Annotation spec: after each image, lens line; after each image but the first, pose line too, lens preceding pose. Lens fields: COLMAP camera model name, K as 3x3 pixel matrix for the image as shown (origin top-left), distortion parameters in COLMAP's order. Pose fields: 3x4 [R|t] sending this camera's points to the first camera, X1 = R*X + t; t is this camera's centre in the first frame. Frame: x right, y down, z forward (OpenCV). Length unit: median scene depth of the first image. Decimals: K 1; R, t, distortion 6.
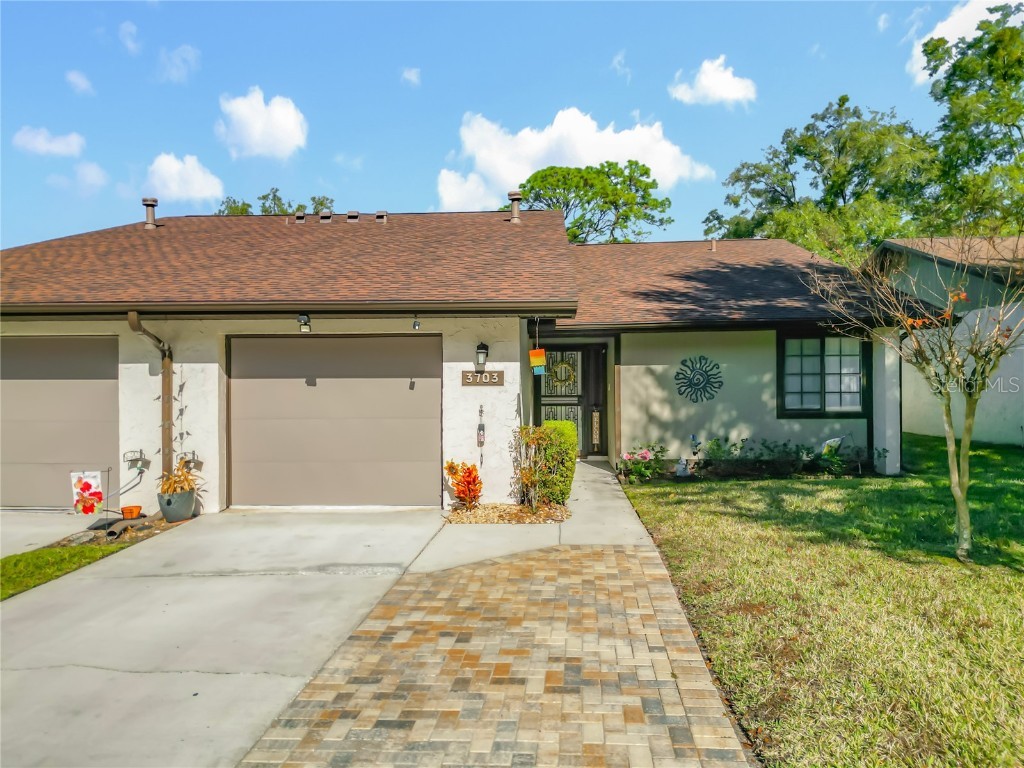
lens RADIAL K [[727.0, 0, 512.0], [0, 727.0, 384.0], [0, 0, 1]] dist [0.074327, -0.069375]
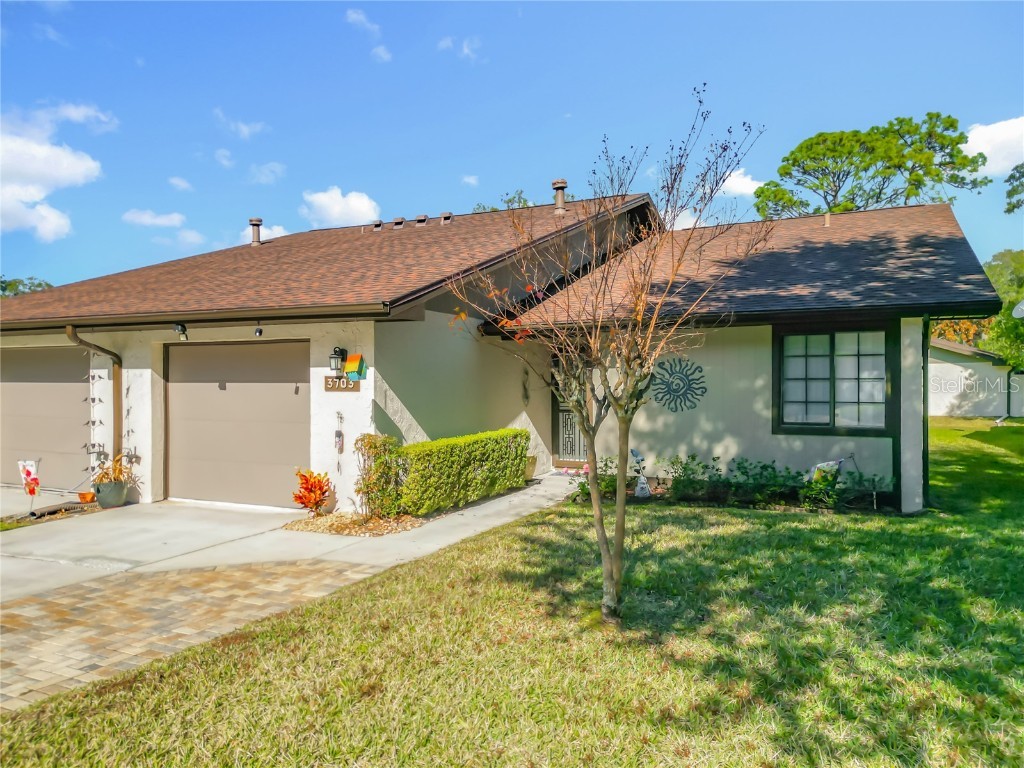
lens RADIAL K [[764.2, 0, 507.1], [0, 764.2, 380.8], [0, 0, 1]] dist [0.055542, -0.045287]
pose [[0.920164, 0.004055, -0.391511, 0.424934], [-0.005123, 0.999985, -0.001684, -0.008543], [0.391499, 0.003555, 0.920172, 0.101194]]
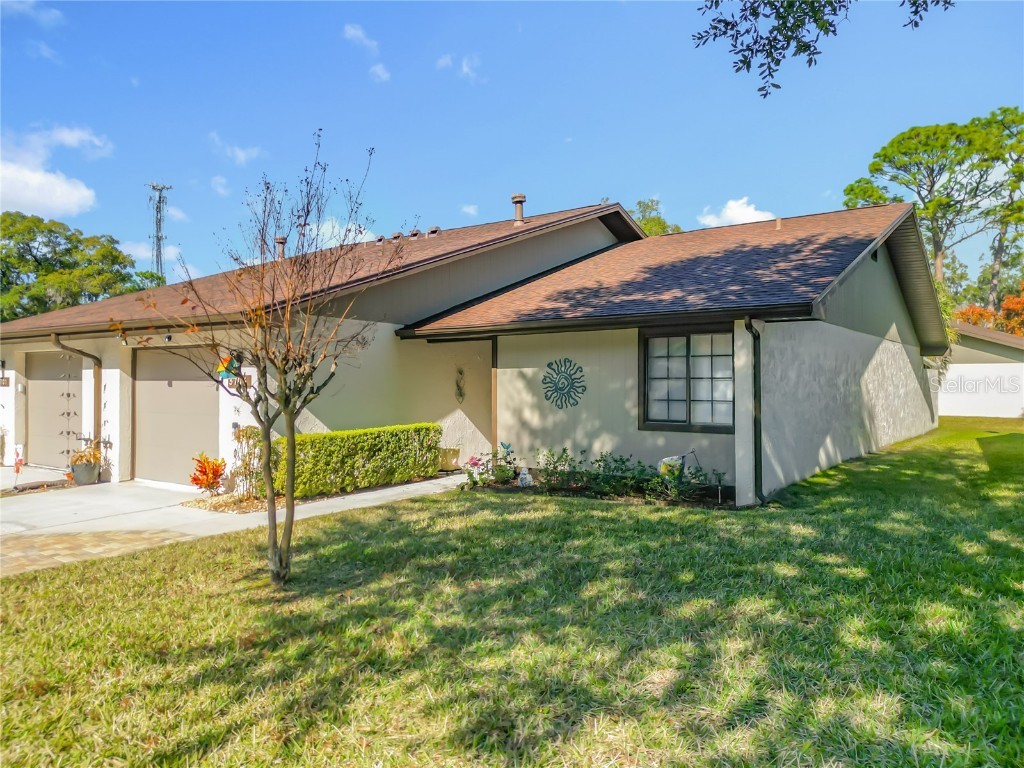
lens RADIAL K [[738.0, 0, 512.0], [0, 738.0, 368.2], [0, 0, 1]] dist [0.024777, -0.008259]
pose [[0.846521, -0.002626, -0.532349, 0.698731], [-0.007291, 0.999837, -0.016526, -0.010039], [0.532306, 0.017871, 0.846364, 0.183946]]
